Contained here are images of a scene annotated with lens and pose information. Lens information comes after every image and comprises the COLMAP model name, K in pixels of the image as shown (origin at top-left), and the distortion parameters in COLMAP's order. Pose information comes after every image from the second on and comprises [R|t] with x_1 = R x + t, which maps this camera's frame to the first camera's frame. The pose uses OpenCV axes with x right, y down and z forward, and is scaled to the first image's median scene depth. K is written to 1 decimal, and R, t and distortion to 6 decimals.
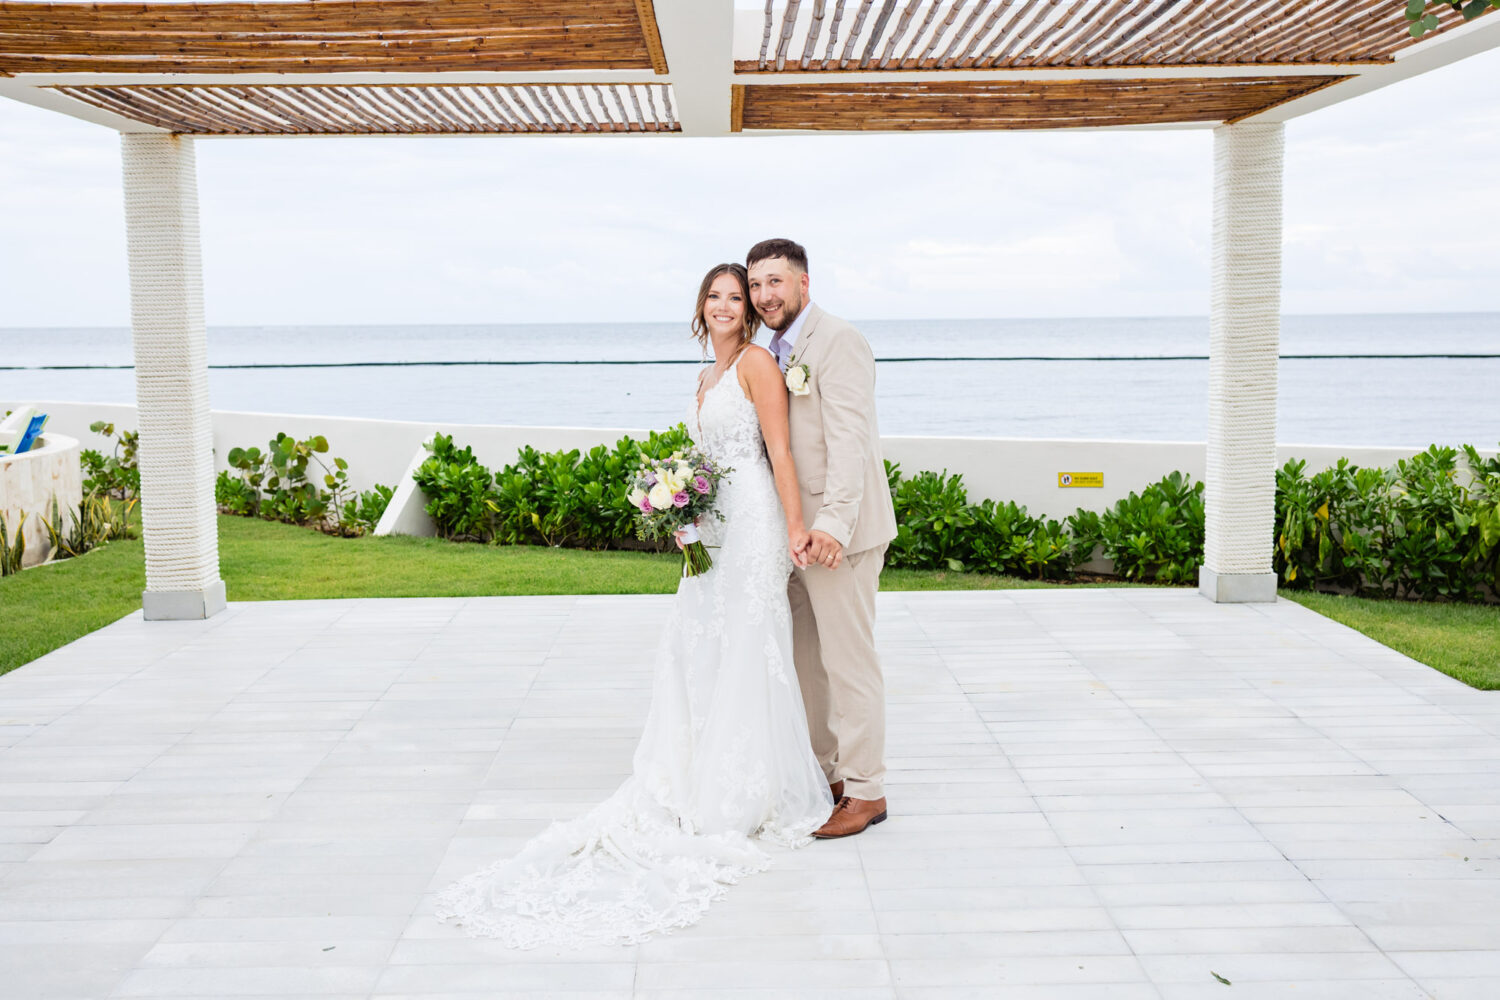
lens RADIAL K [[1497.4, 0, 750.0], [0, 1497.4, 500.0], [0, 0, 1]] dist [-0.004278, 0.022886]
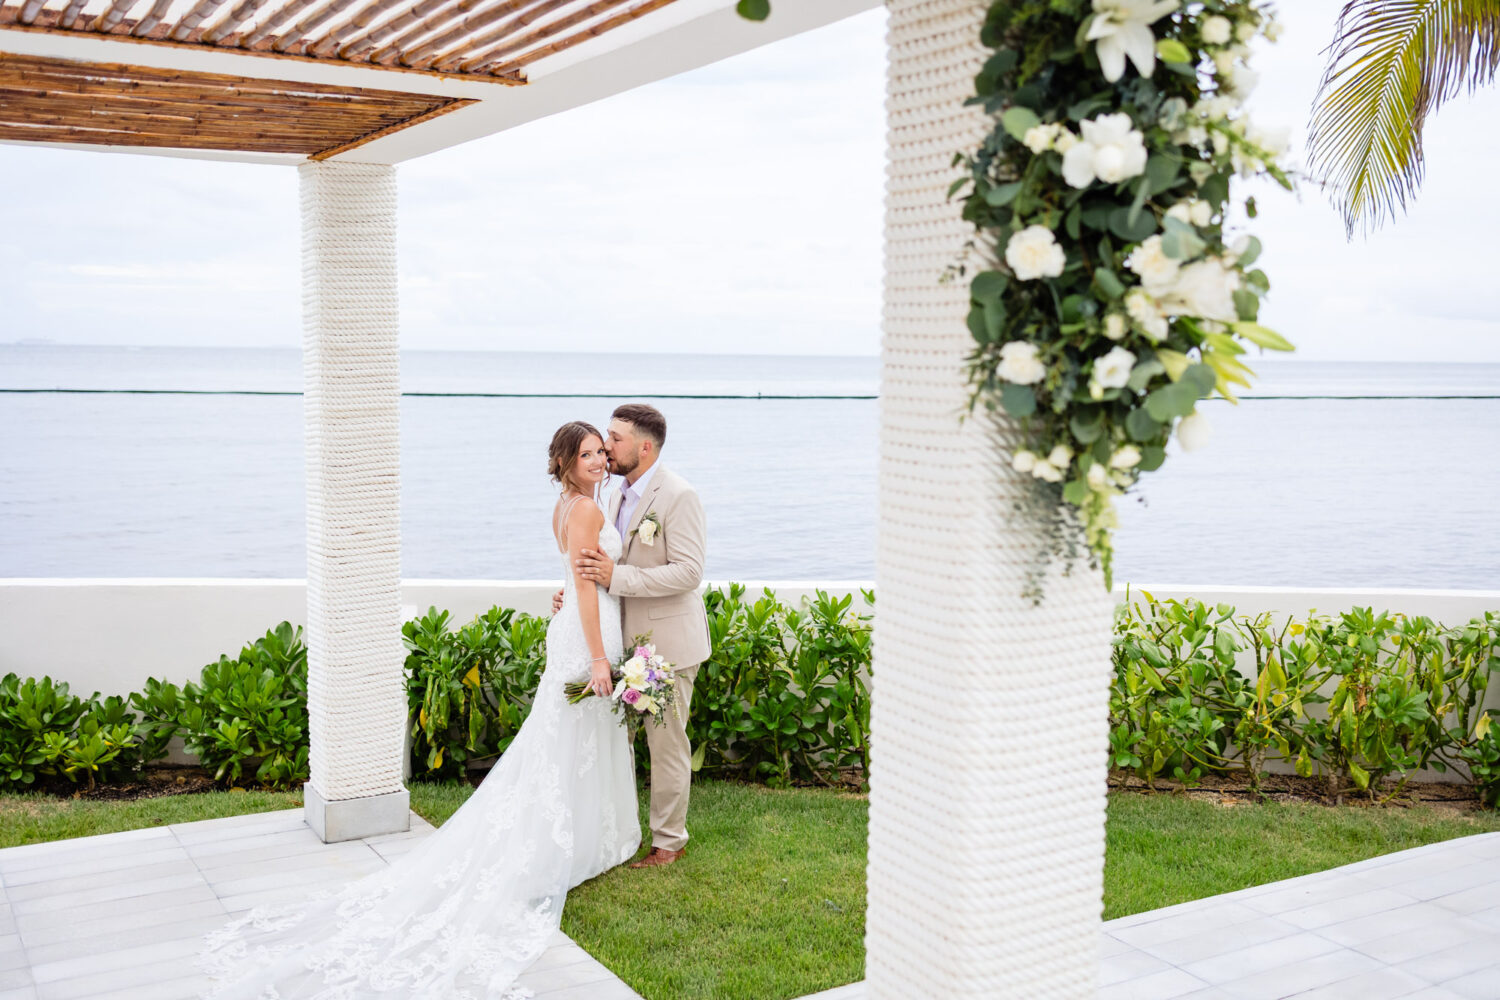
lens RADIAL K [[1497.4, 0, 750.0], [0, 1497.4, 500.0], [0, 0, 1]] dist [-0.004278, 0.022886]
pose [[0.863383, -0.022700, 0.504038, 0.120579], [0.034343, 0.999315, -0.013821, -0.066825], [-0.503378, 0.029243, 0.863571, 0.263174]]
